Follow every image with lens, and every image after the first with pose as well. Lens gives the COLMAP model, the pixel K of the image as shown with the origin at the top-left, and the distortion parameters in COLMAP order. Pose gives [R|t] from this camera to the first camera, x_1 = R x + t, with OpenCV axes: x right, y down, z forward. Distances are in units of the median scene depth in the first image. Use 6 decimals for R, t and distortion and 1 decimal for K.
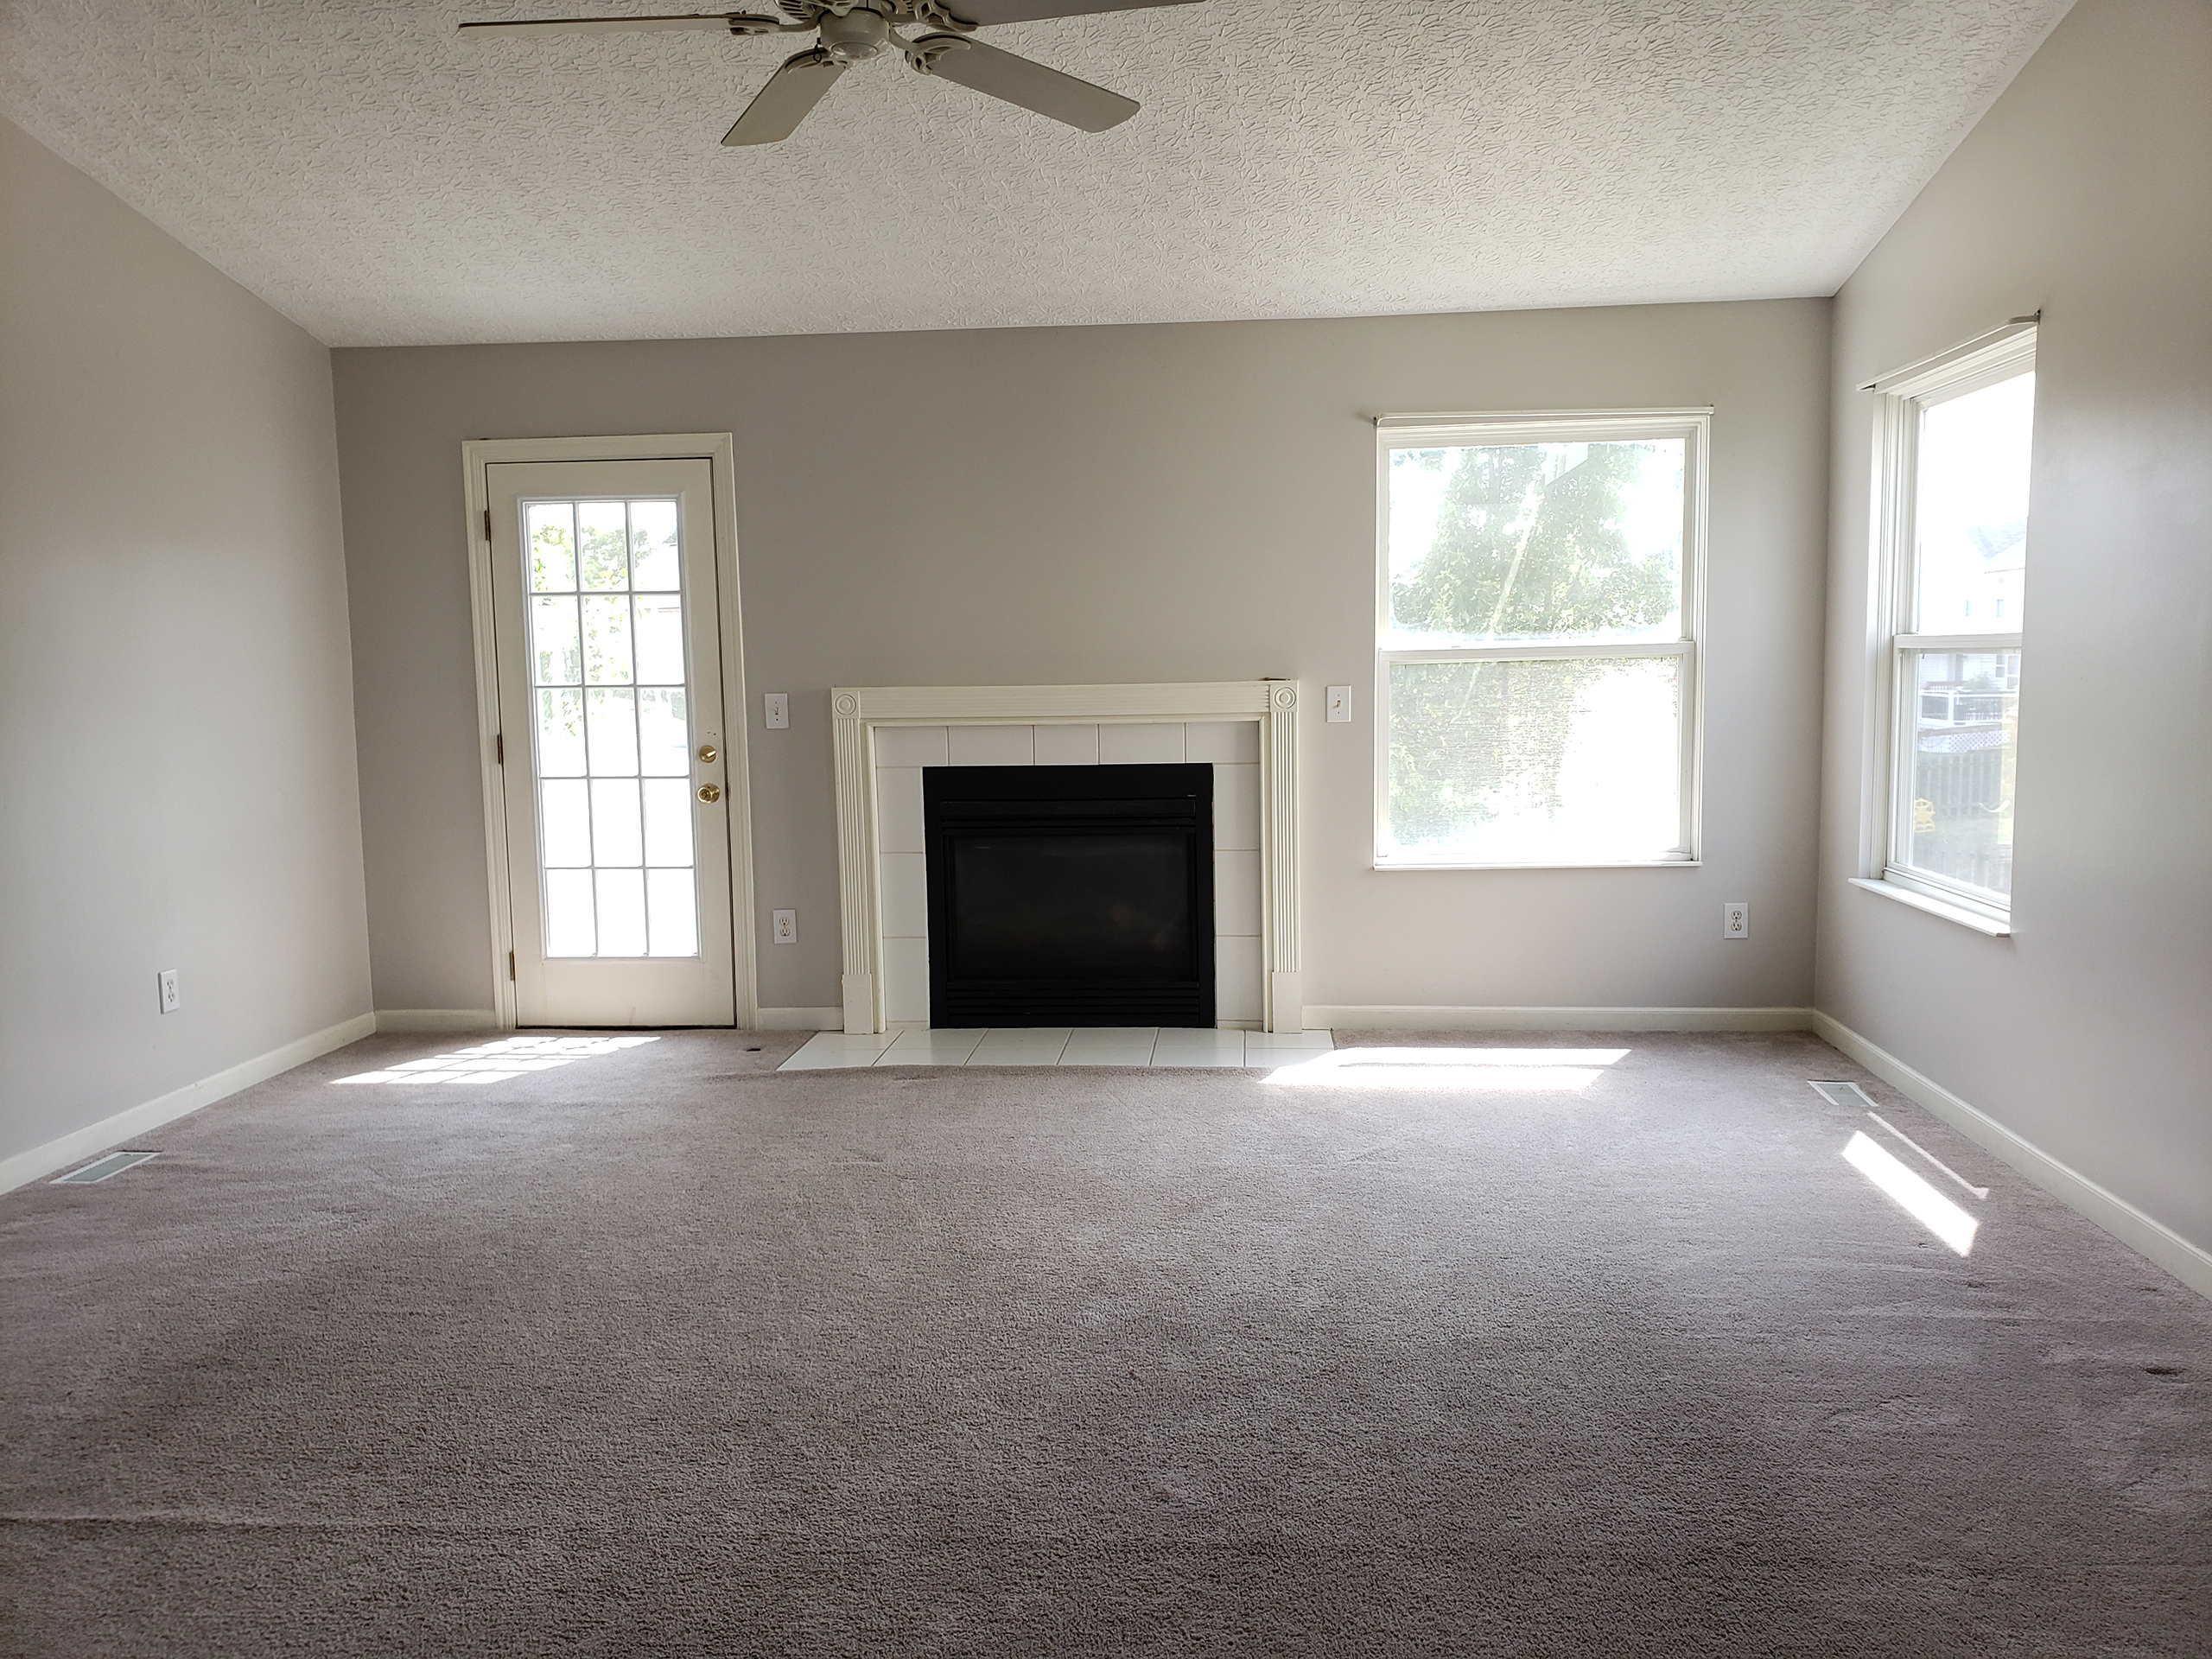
lens RADIAL K [[1708.4, 0, 1106.0], [0, 1708.4, 829.5], [0, 0, 1]] dist [0.013369, 0.005187]
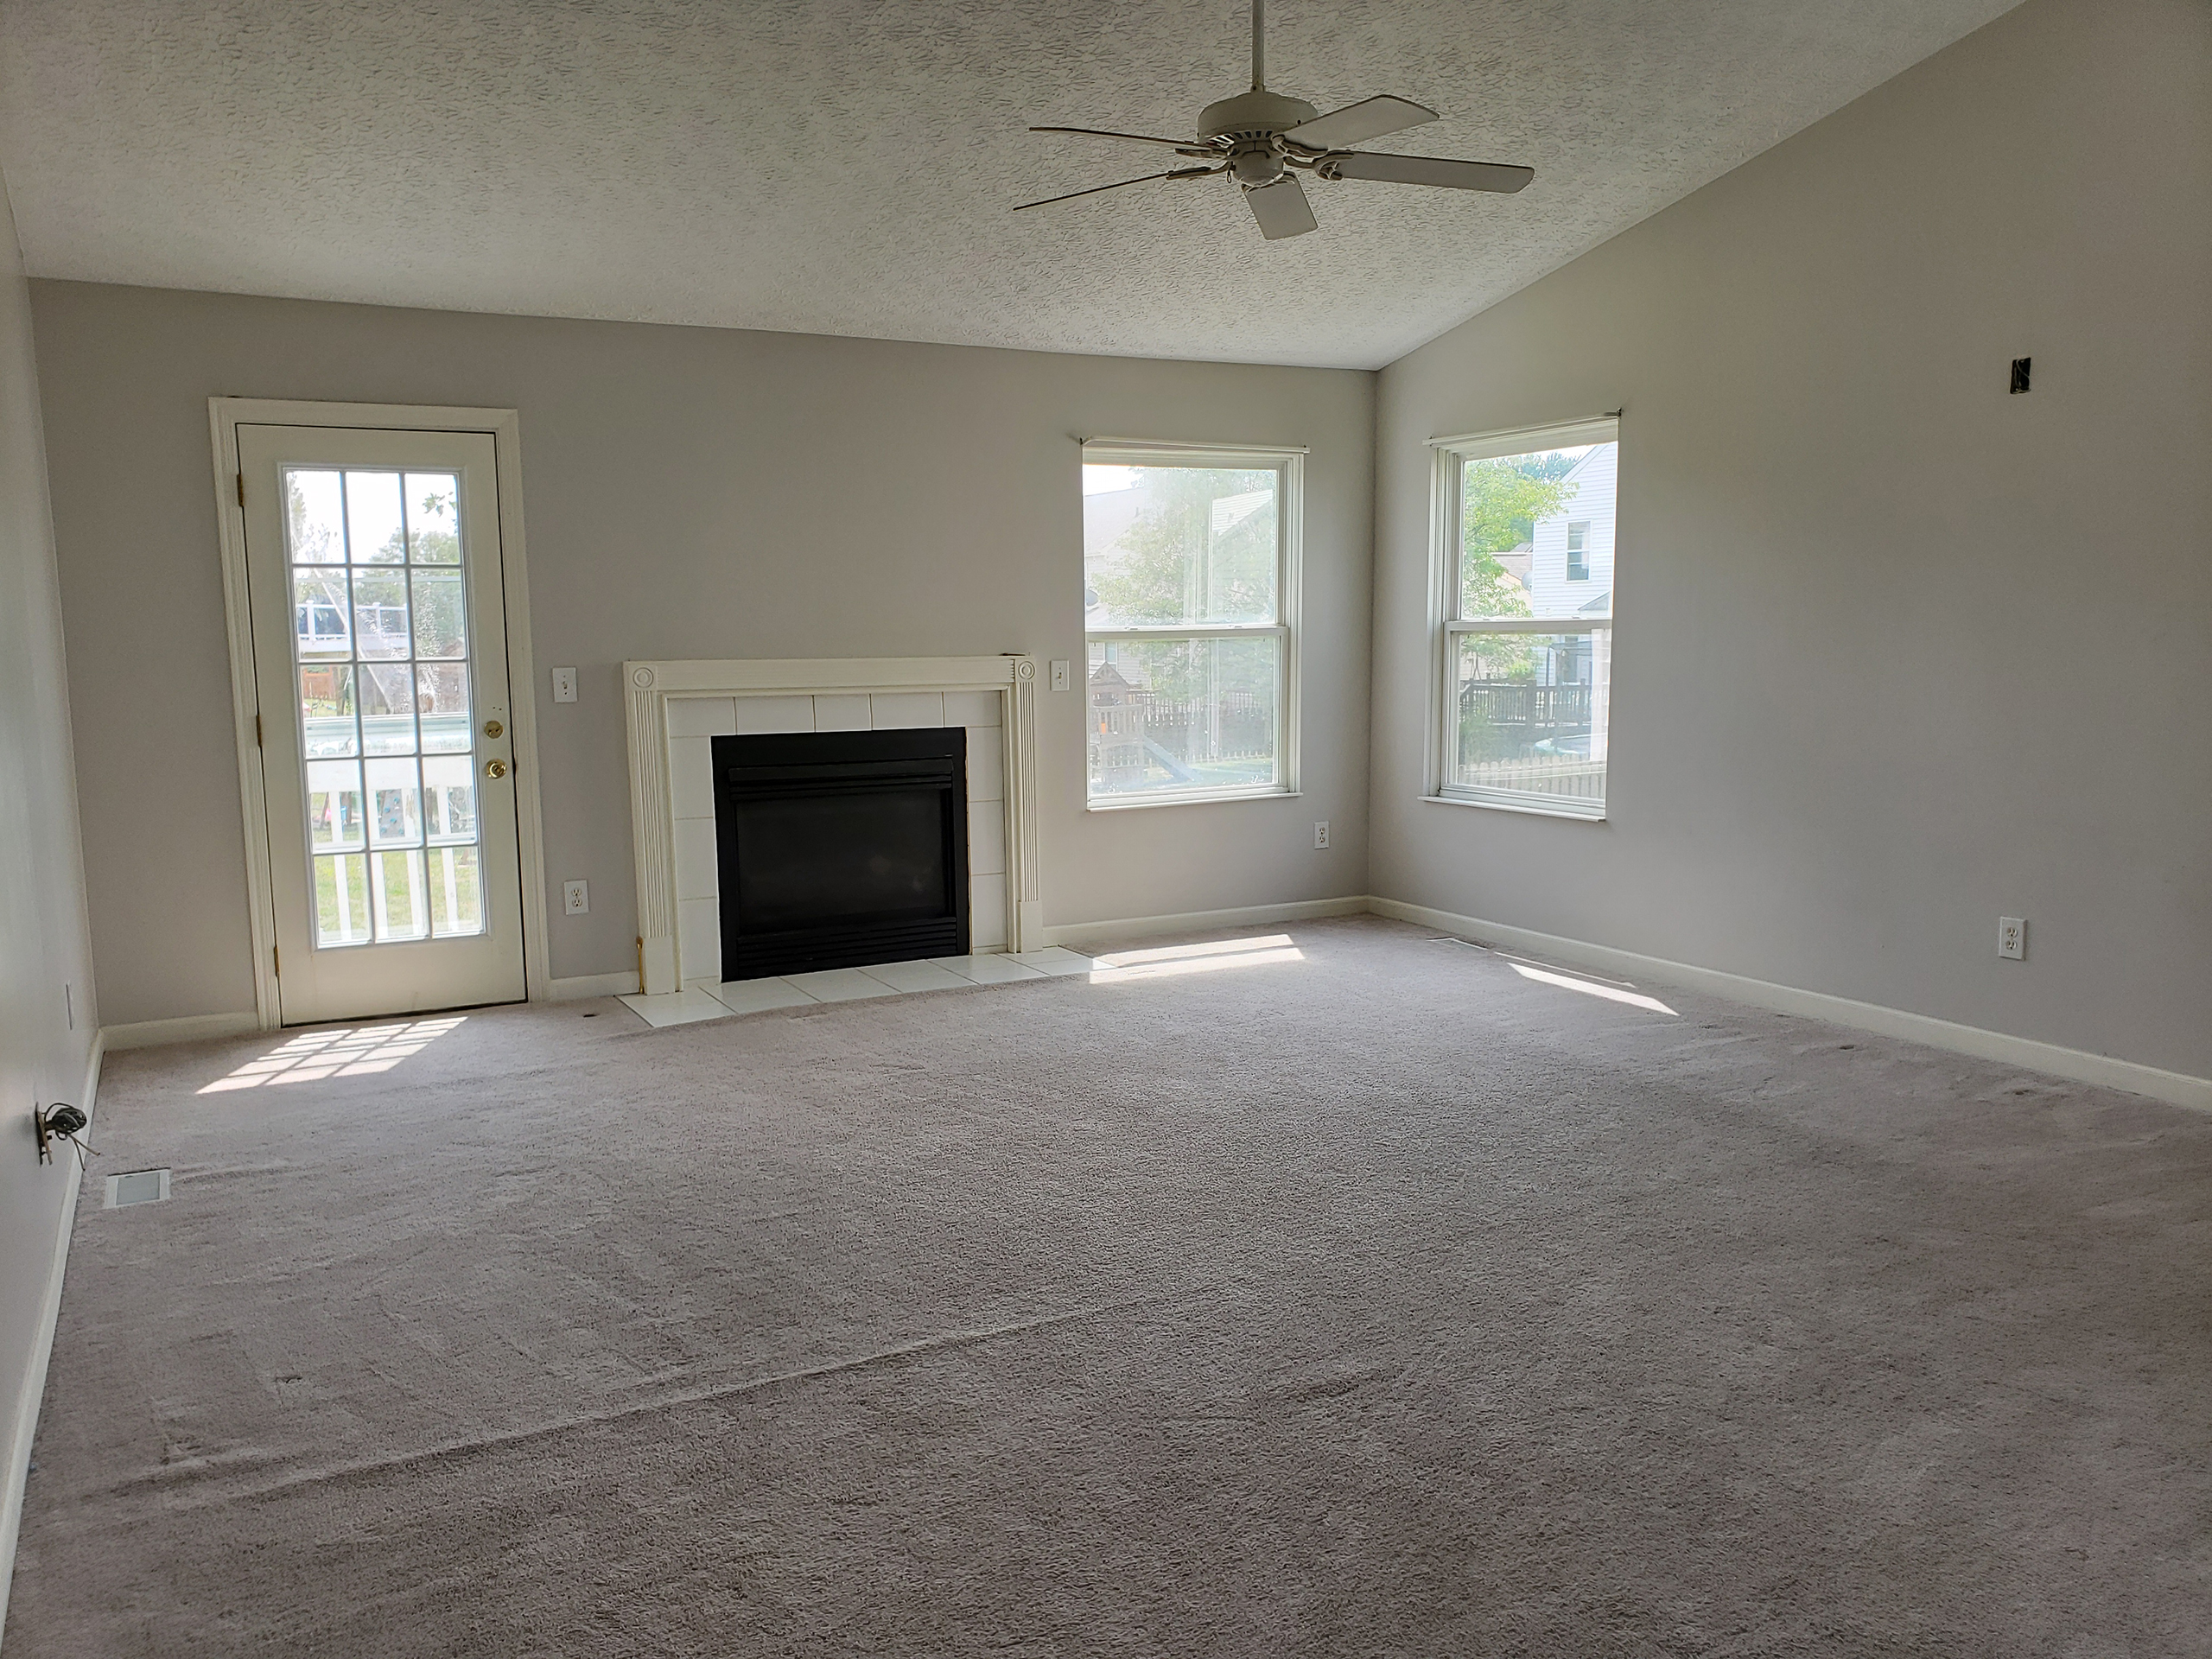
lens RADIAL K [[1698.0, 0, 1106.0], [0, 1698.0, 829.5], [0, 0, 1]] dist [0.064003, -0.130892]
pose [[0.848747, -0.056263, 0.525797, -0.466167], [0.051139, 0.998396, 0.024285, 0.007971], [-0.526320, 0.006276, 0.850263, -0.035848]]
